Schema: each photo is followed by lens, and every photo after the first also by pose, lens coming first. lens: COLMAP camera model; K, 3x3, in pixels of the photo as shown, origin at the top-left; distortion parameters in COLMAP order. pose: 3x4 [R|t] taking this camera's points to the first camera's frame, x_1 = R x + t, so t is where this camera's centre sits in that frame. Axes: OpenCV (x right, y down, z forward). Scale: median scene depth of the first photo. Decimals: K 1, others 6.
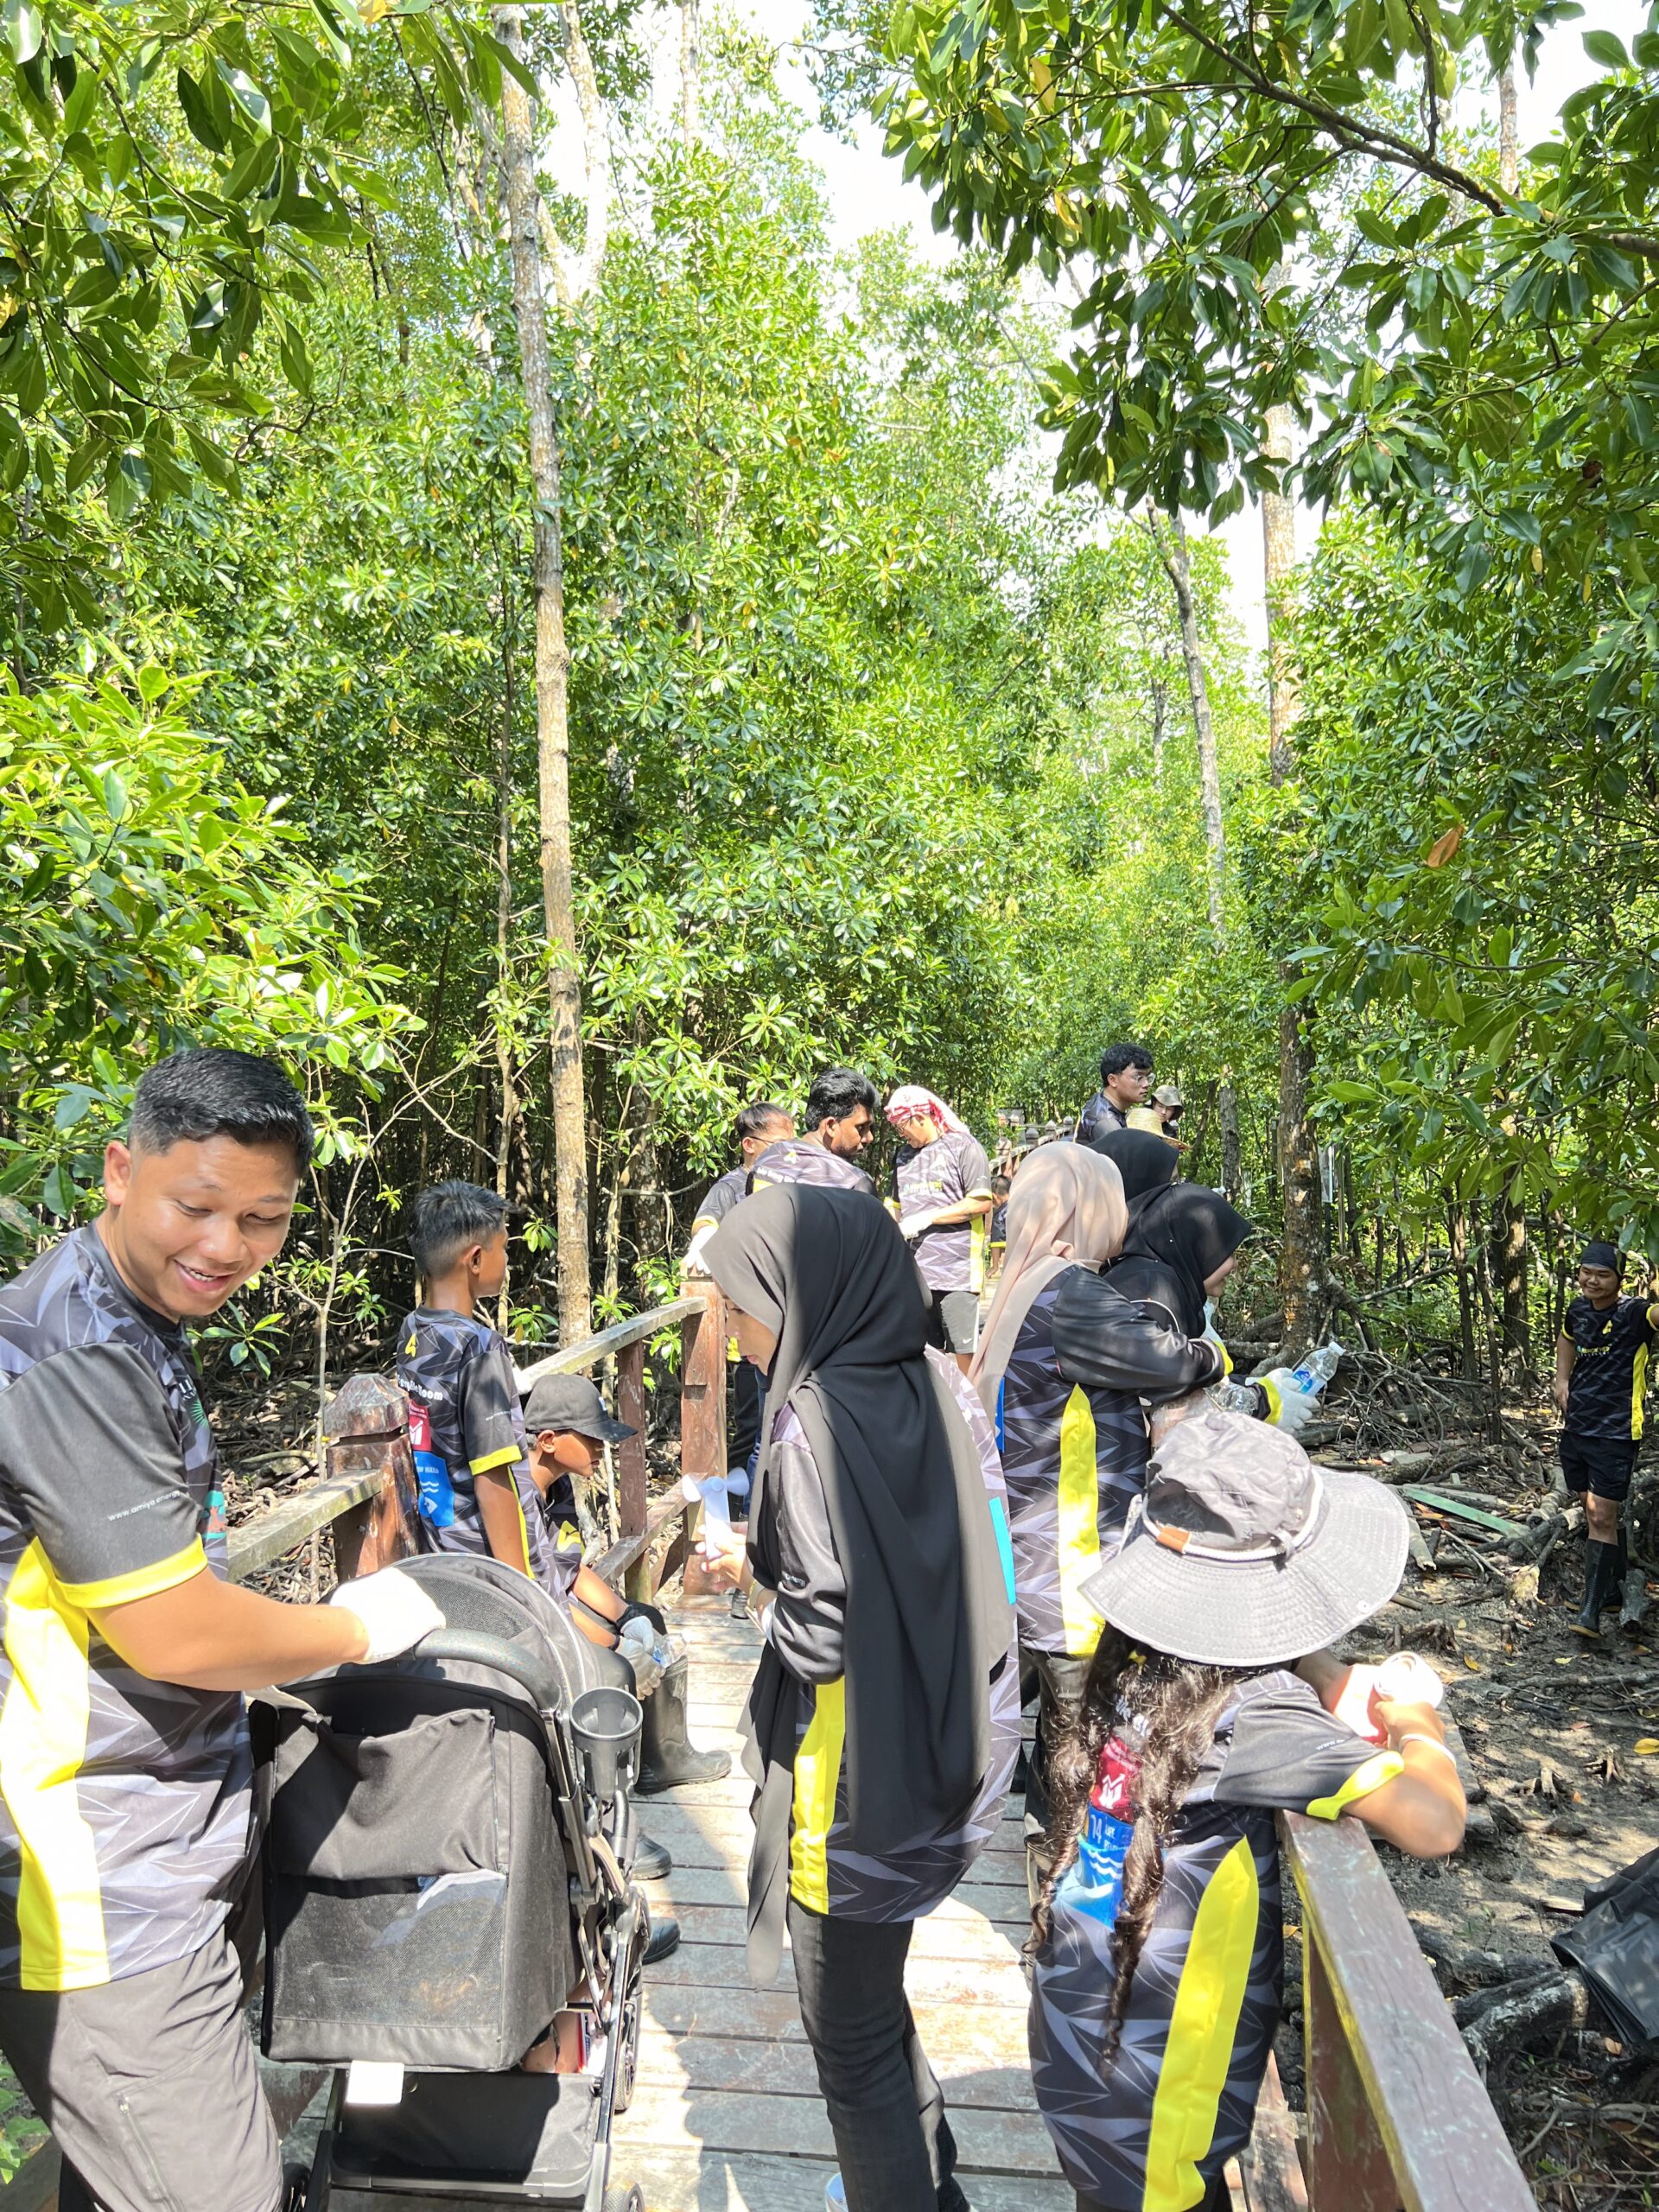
lens RADIAL K [[1660.1, 0, 832.2], [0, 1660.1, 1115.3], [0, 0, 1]] dist [0.053713, -0.063674]
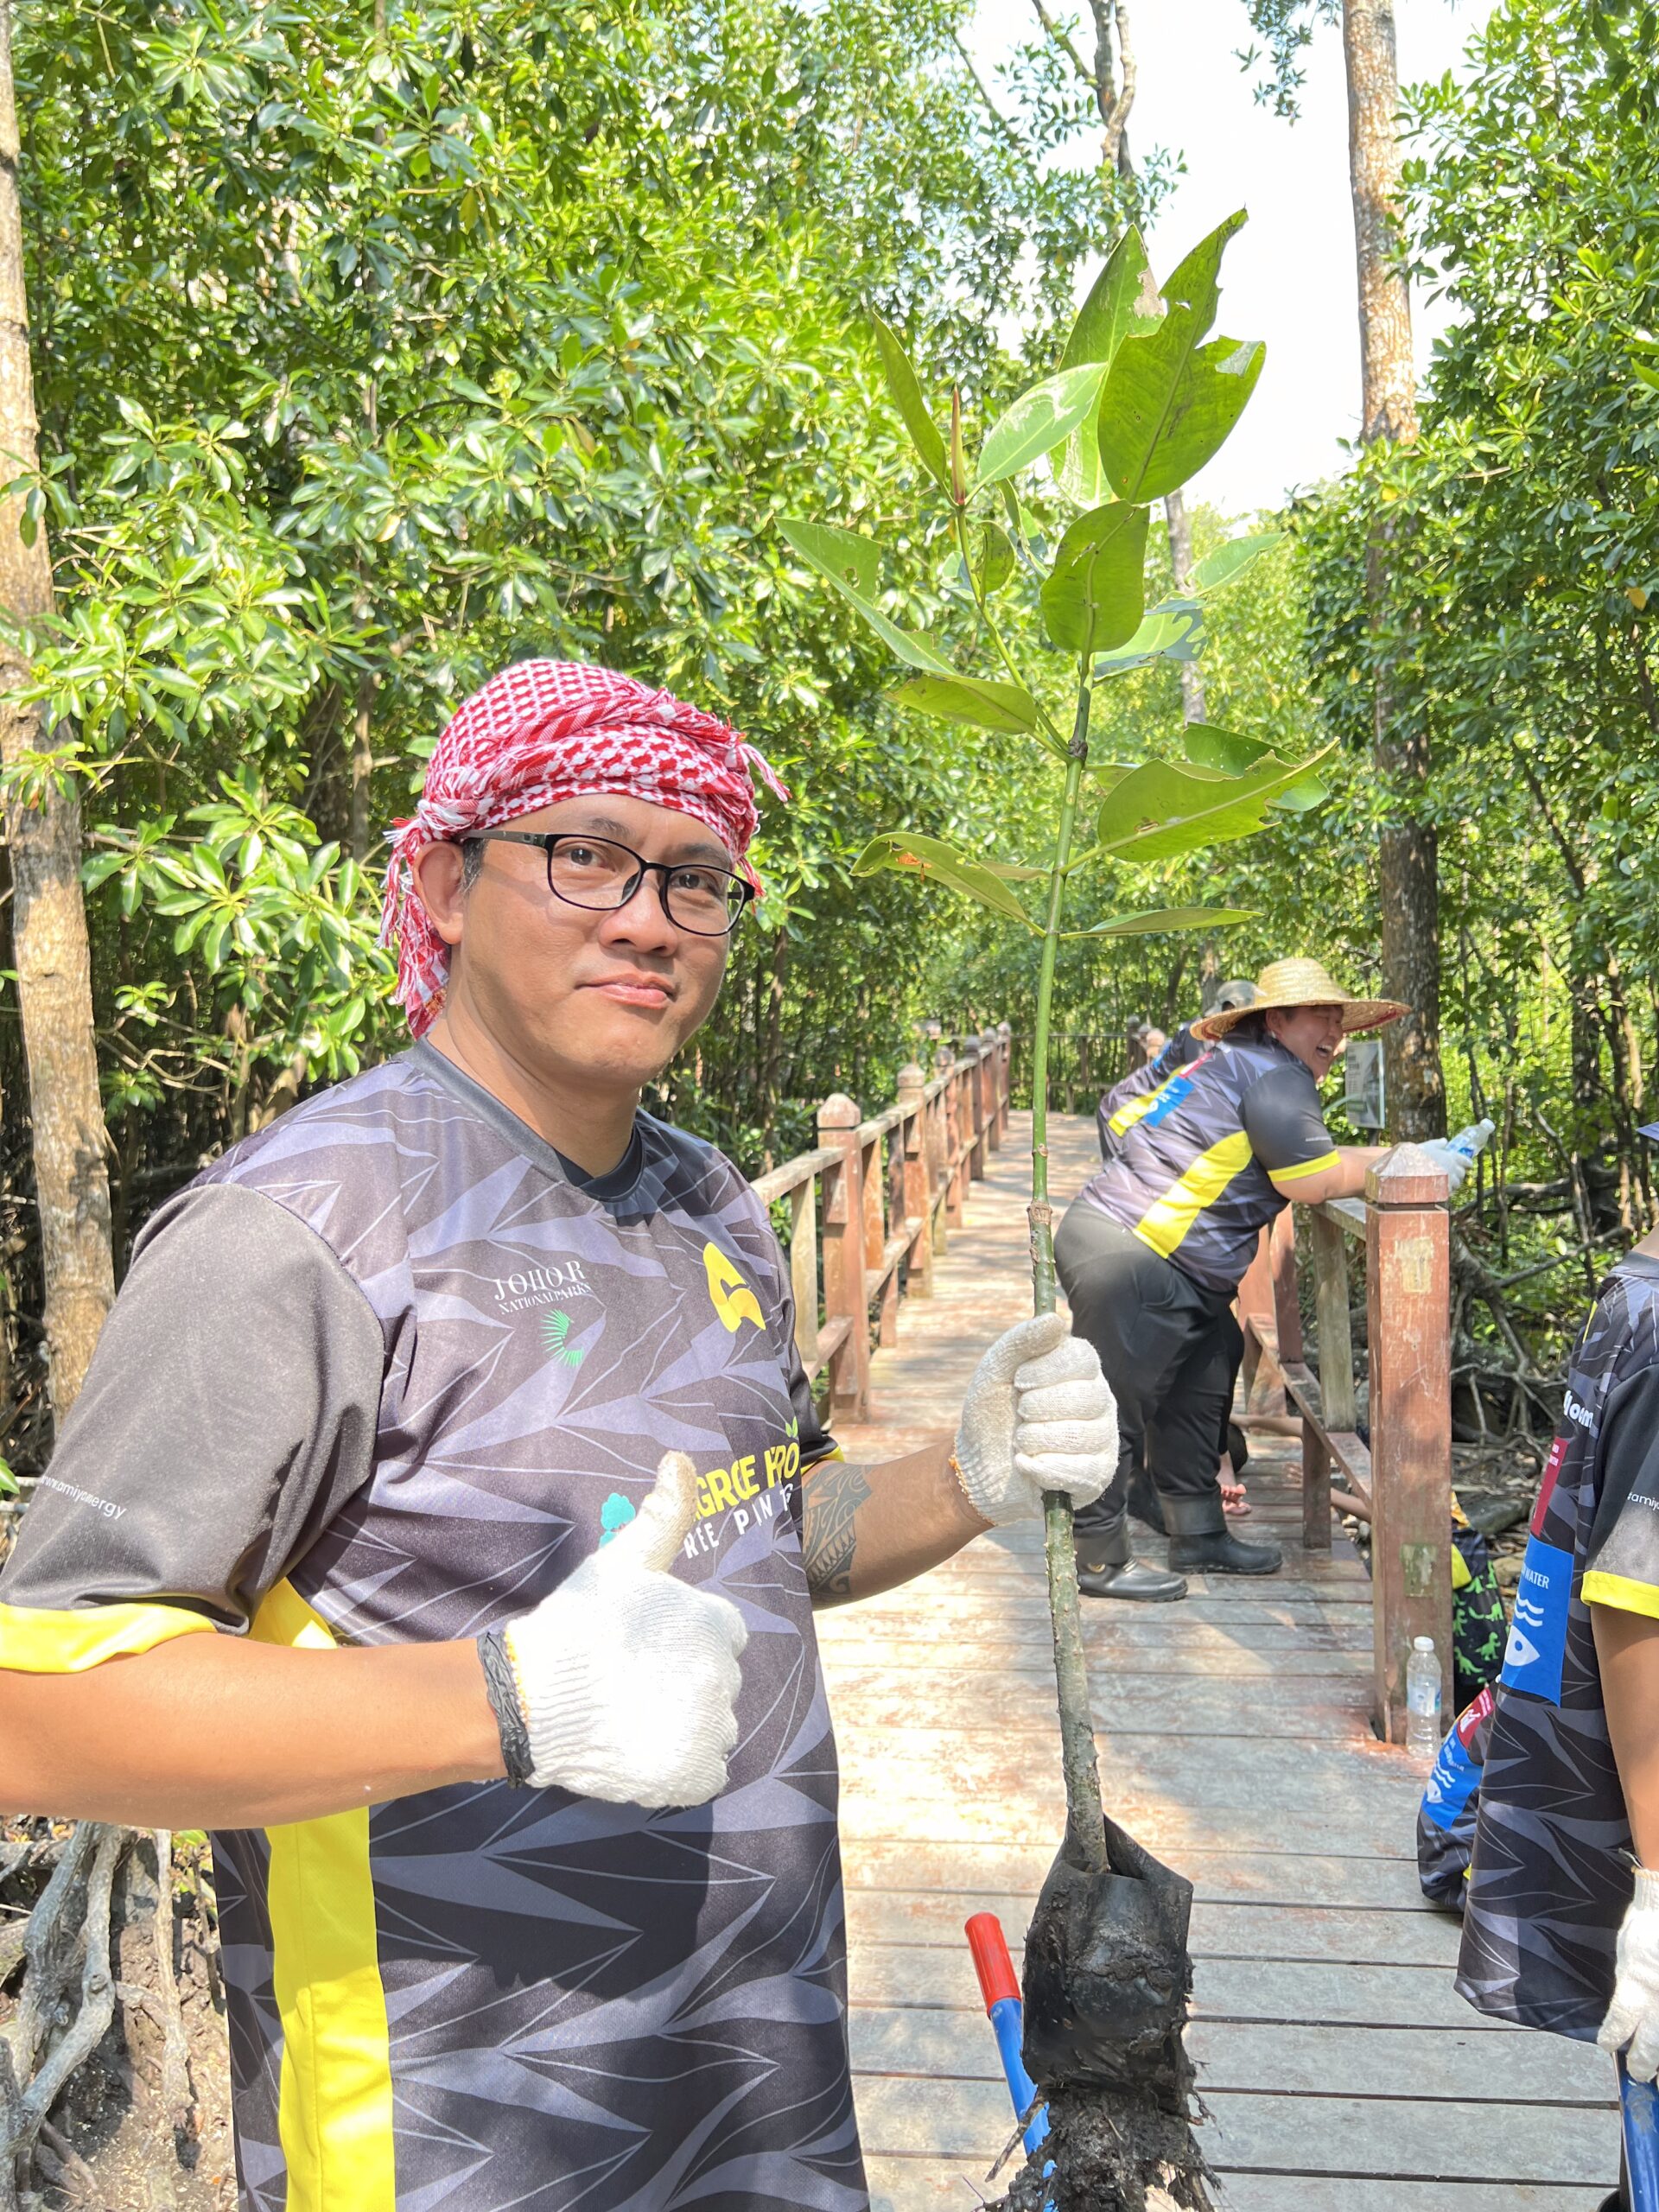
lens RADIAL K [[1639.9, 0, 817.2], [0, 1639.9, 1111.3], [0, 0, 1]] dist [0.048847, -0.057115]
pose [[0.997980, -0.020496, 0.060130, 0.018075], [0.017564, 0.998650, 0.048890, 0.011847], [-0.061051, -0.047735, 0.996993, 0.588925]]
